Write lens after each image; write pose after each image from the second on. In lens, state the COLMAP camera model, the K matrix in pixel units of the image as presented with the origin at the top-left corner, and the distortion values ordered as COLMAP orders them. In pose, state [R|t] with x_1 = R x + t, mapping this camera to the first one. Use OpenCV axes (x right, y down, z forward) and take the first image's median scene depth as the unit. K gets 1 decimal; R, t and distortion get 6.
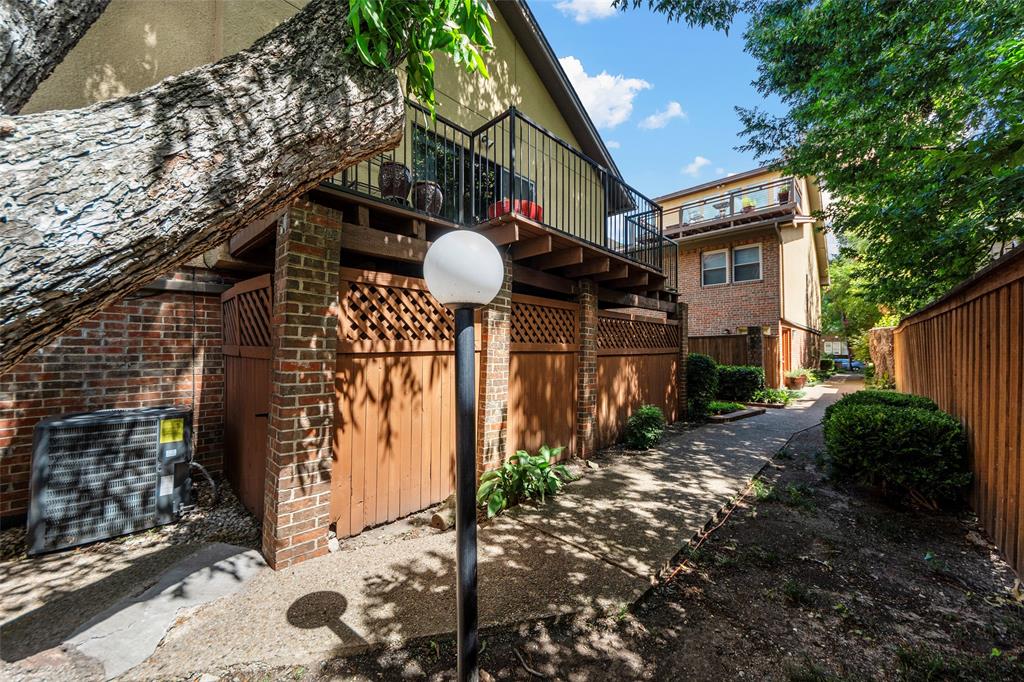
lens RADIAL K [[367.4, 0, 504.2], [0, 367.4, 344.5], [0, 0, 1]] dist [-0.002446, 0.002337]
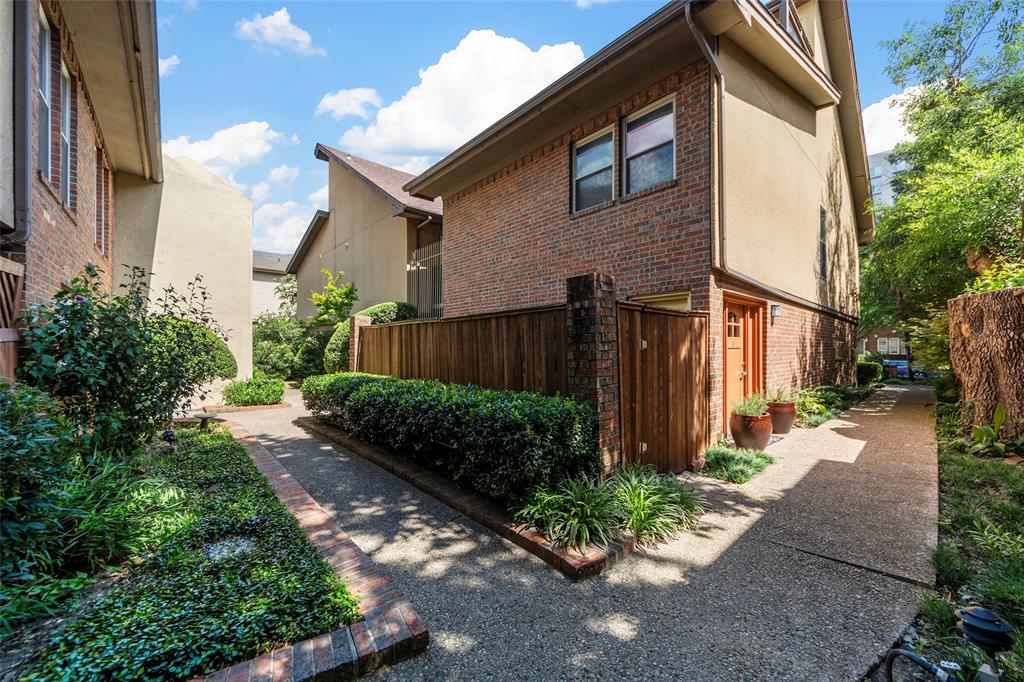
lens RADIAL K [[367.4, 0, 518.3], [0, 367.4, 346.9], [0, 0, 1]] dist [-0.002446, 0.002337]
pose [[0.997599, 0.000145, -0.069250, 0.530946], [0.000954, 0.999874, 0.015837, 0.006820], [0.069243, -0.015865, 0.997474, 0.545688]]
